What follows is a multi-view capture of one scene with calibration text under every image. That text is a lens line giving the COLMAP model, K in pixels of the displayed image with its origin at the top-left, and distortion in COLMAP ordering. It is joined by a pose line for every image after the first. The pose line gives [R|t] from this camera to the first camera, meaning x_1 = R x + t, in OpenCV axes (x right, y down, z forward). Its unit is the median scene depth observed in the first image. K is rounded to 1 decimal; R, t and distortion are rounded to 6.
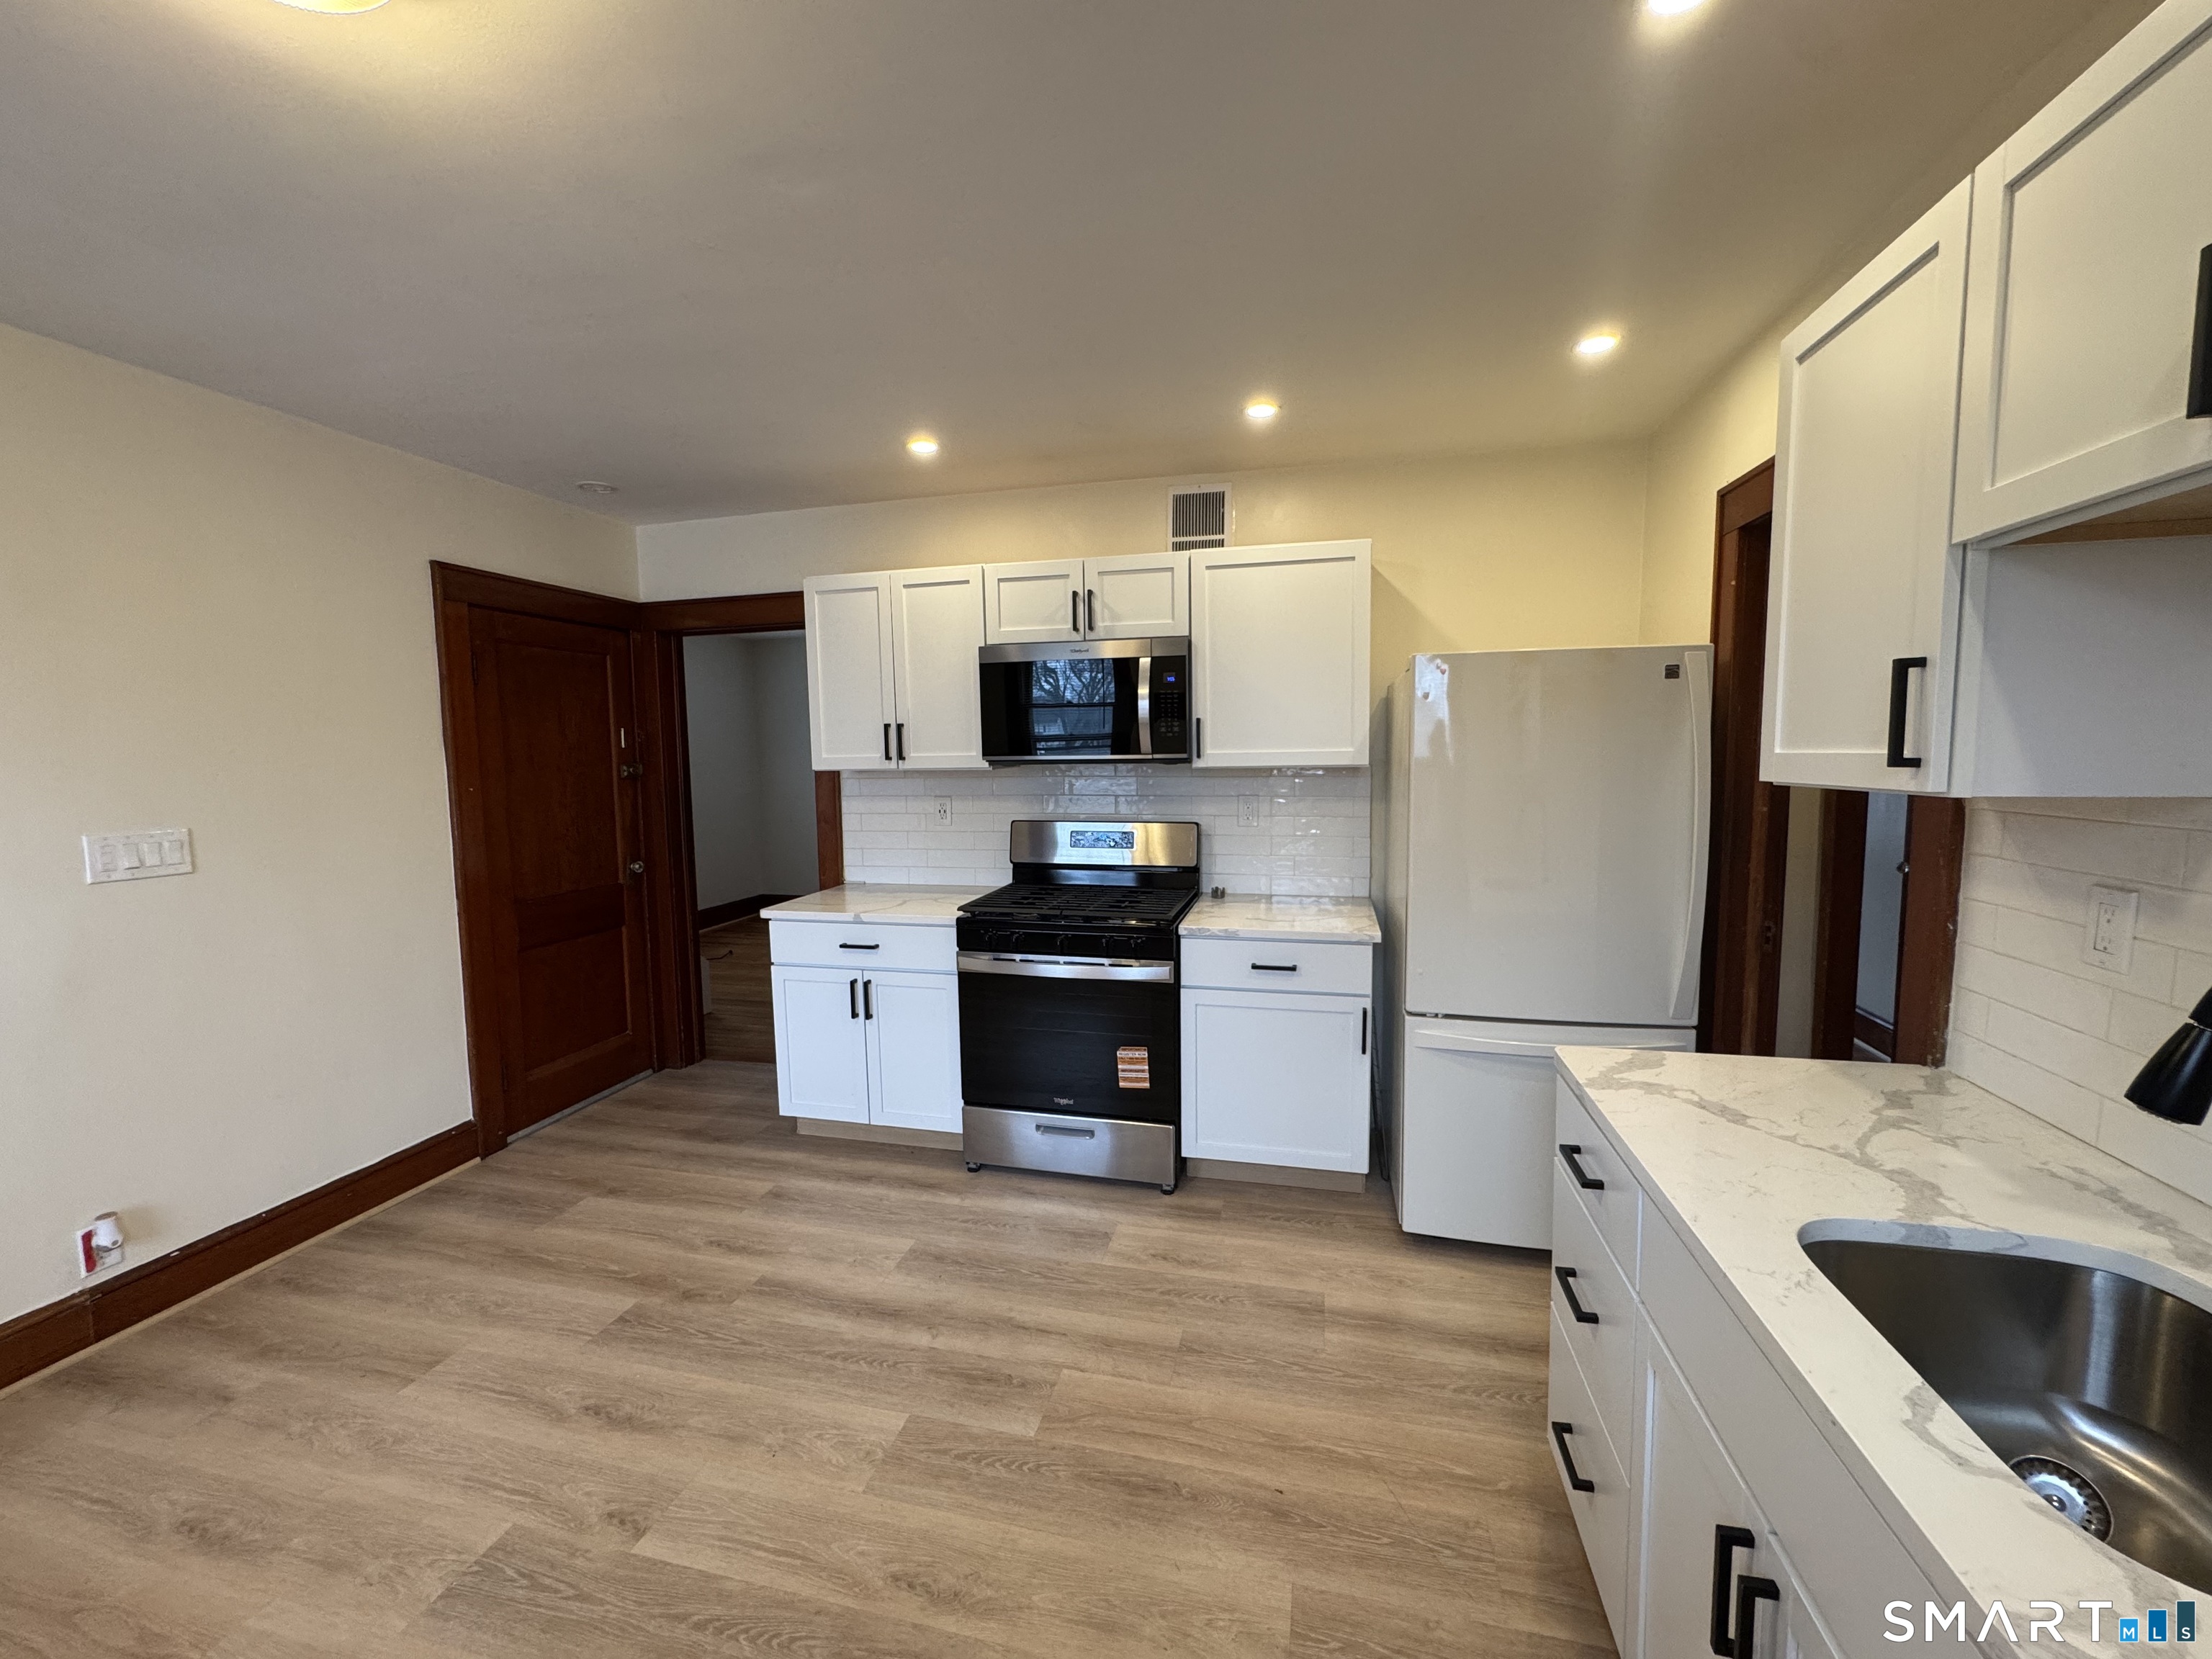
lens RADIAL K [[885.7, 0, 1106.0], [0, 885.7, 829.5], [0, 0, 1]] dist [-0.008073, 0.000337]
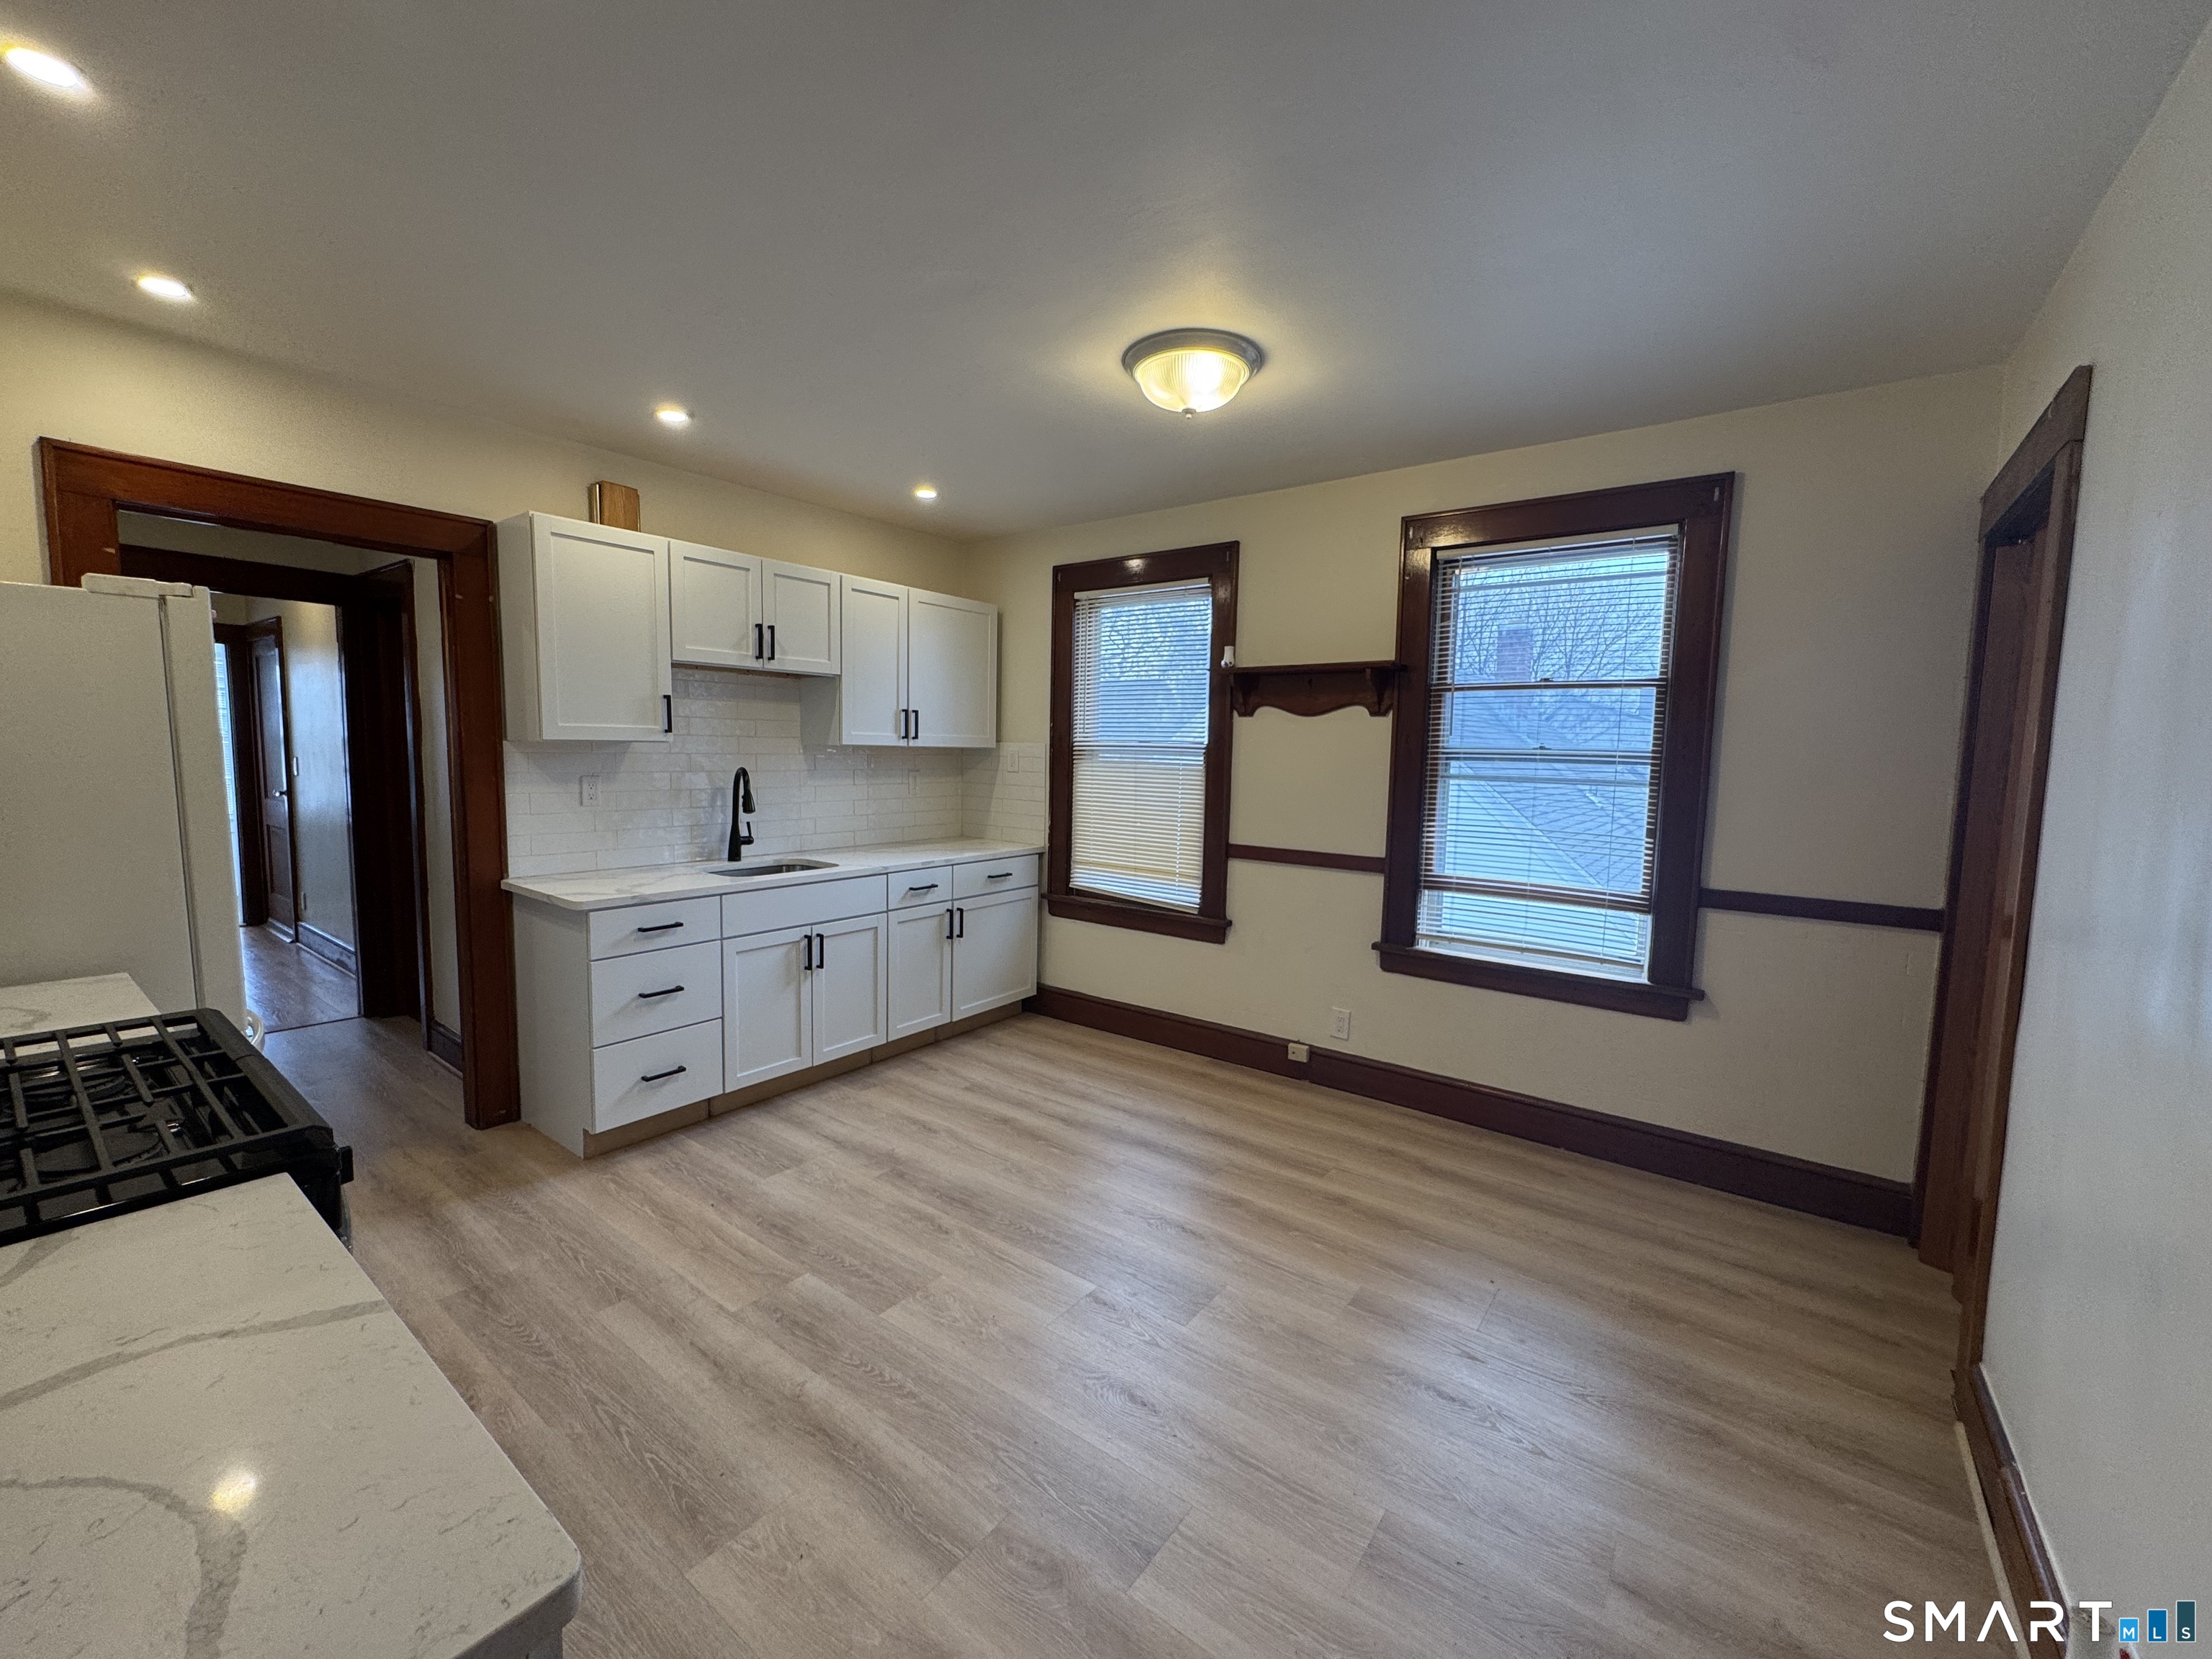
lens RADIAL K [[882.3, 0, 1103.1], [0, 882.3, 830.5], [0, 0, 1]] dist [-0.000359, 0.000104]
pose [[-0.919699, -0.040917, 0.390487, -0.772554], [0.026761, 0.985709, 0.166317, -0.100483], [-0.391712, 0.163411, -0.905461, 1.557464]]
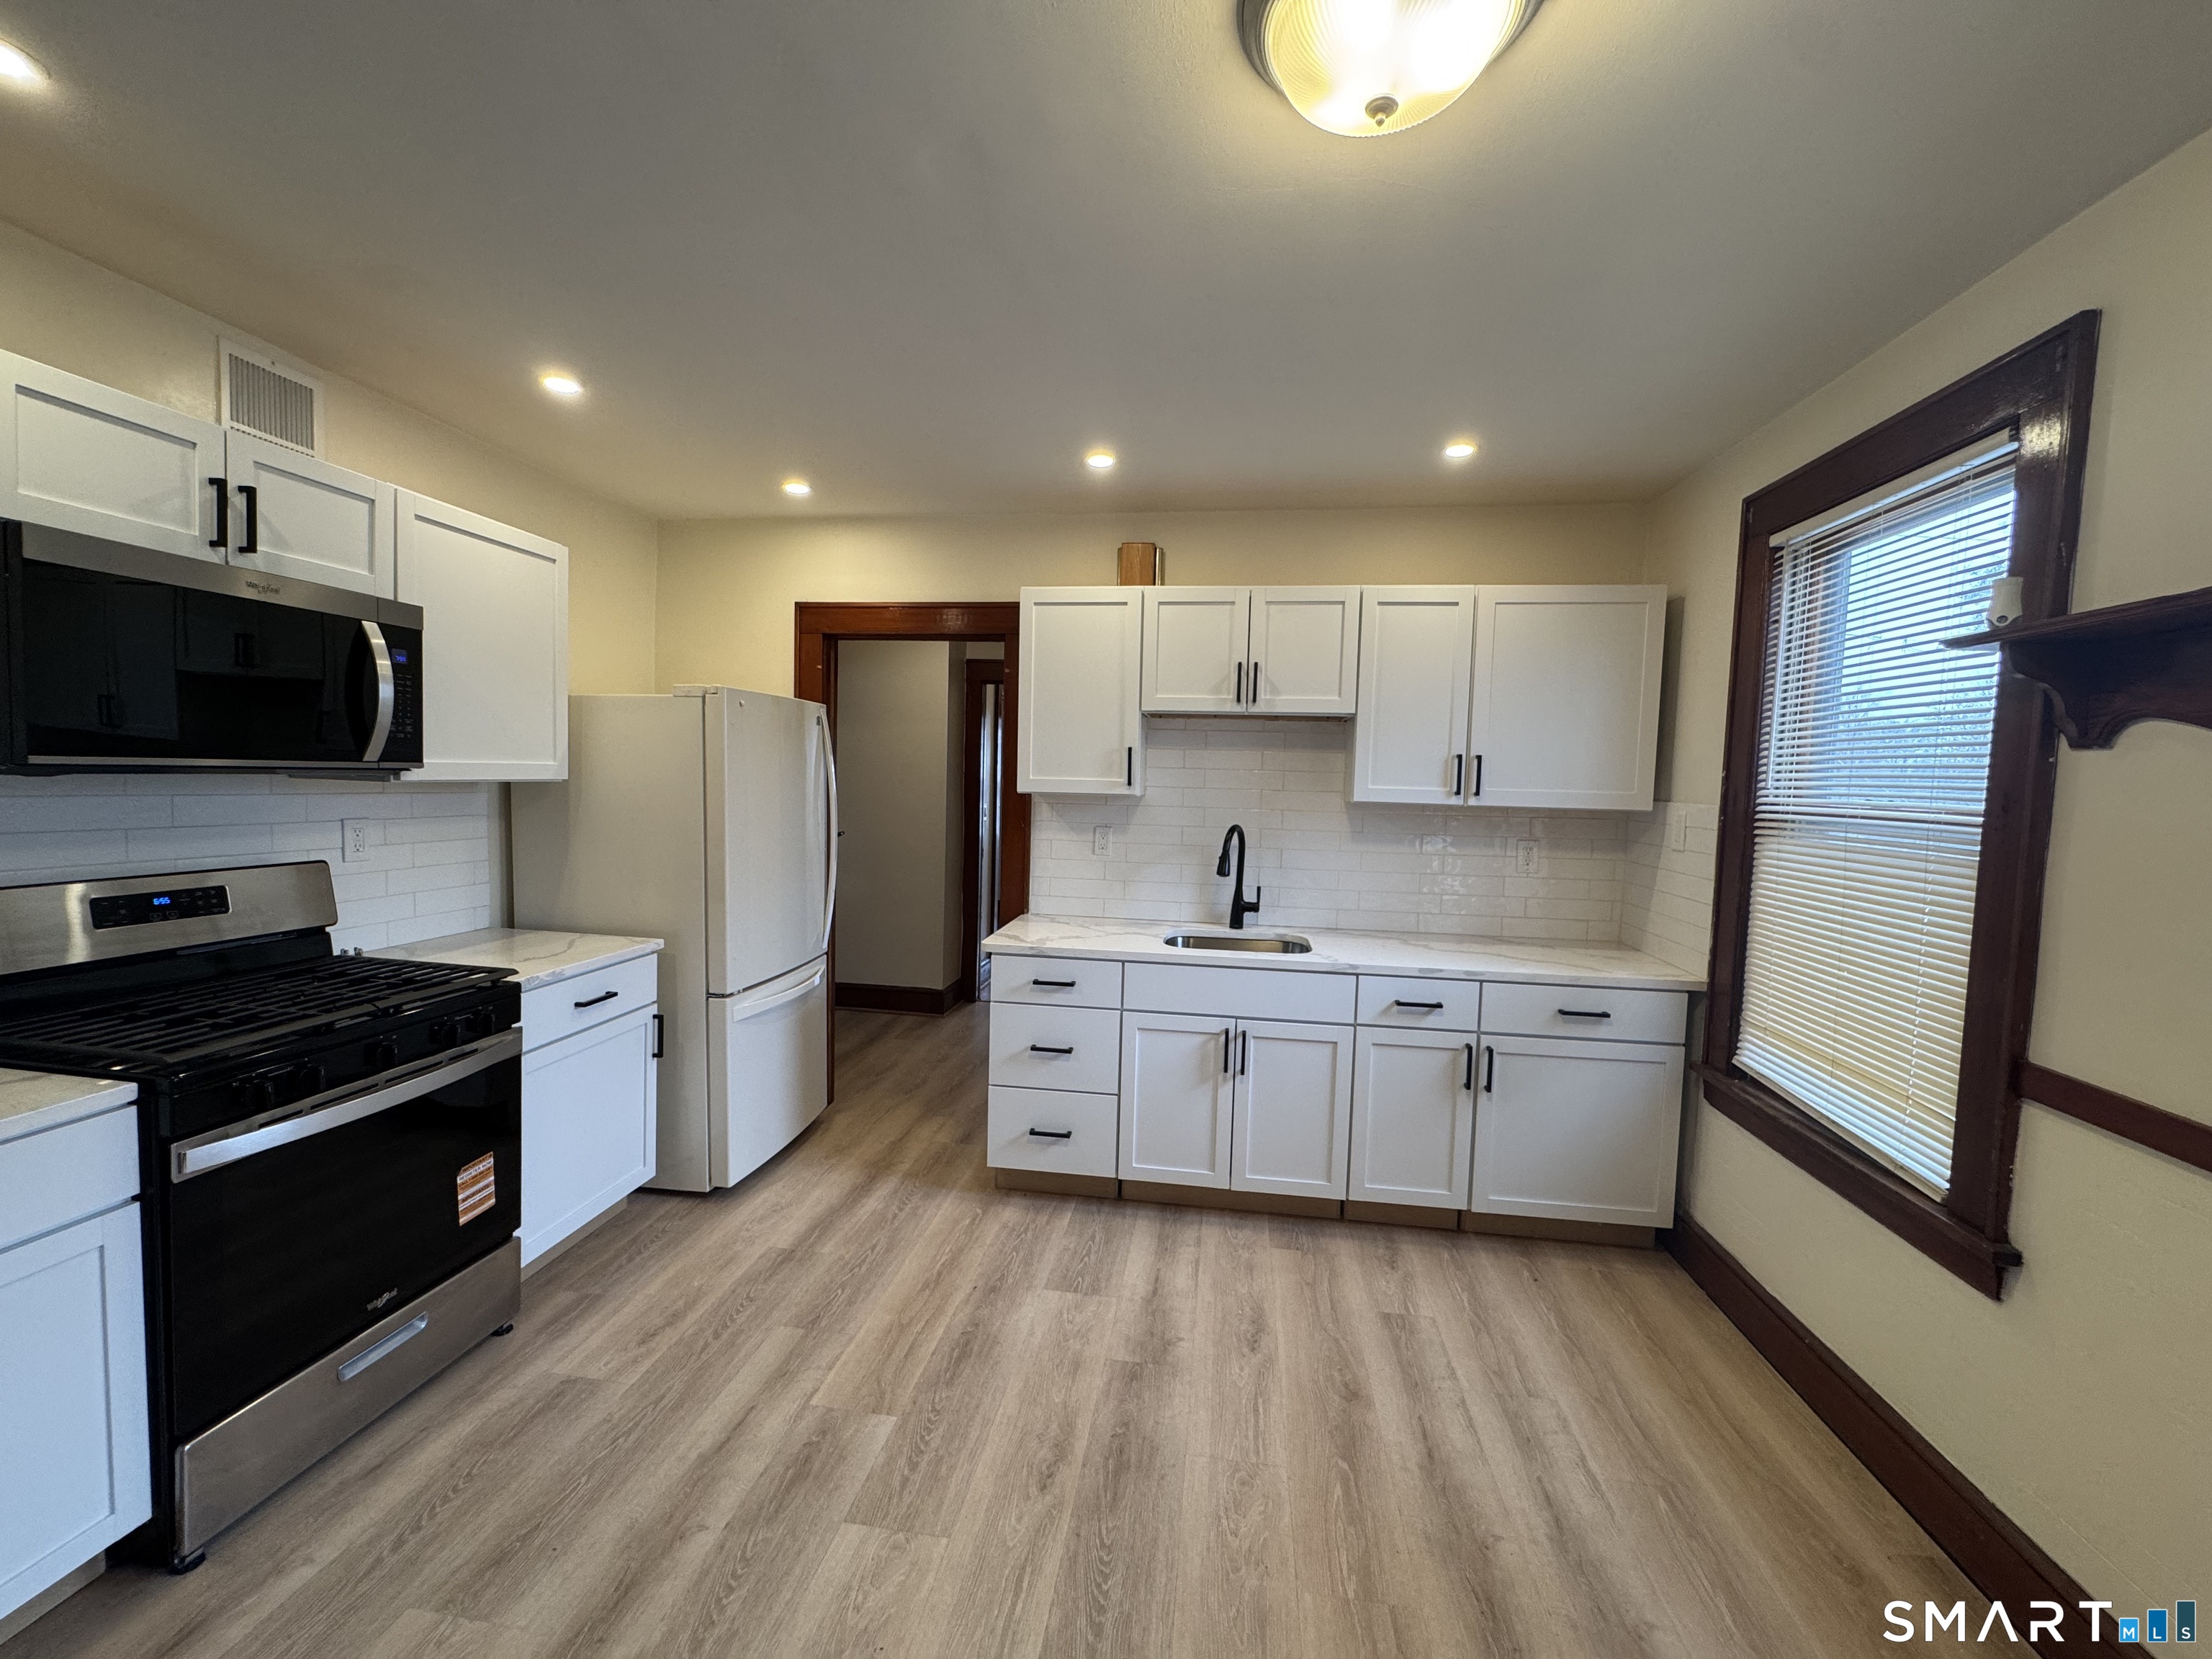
lens RADIAL K [[881.9, 0, 1107.6], [0, 881.9, 832.2], [0, 0, 1]] dist [-0.002659, 0.000053]
pose [[-0.099832, -0.052806, 0.993602, -0.938859], [0.061086, 0.996382, 0.059092, -0.049023], [-0.993127, 0.066594, -0.096245, 0.674209]]
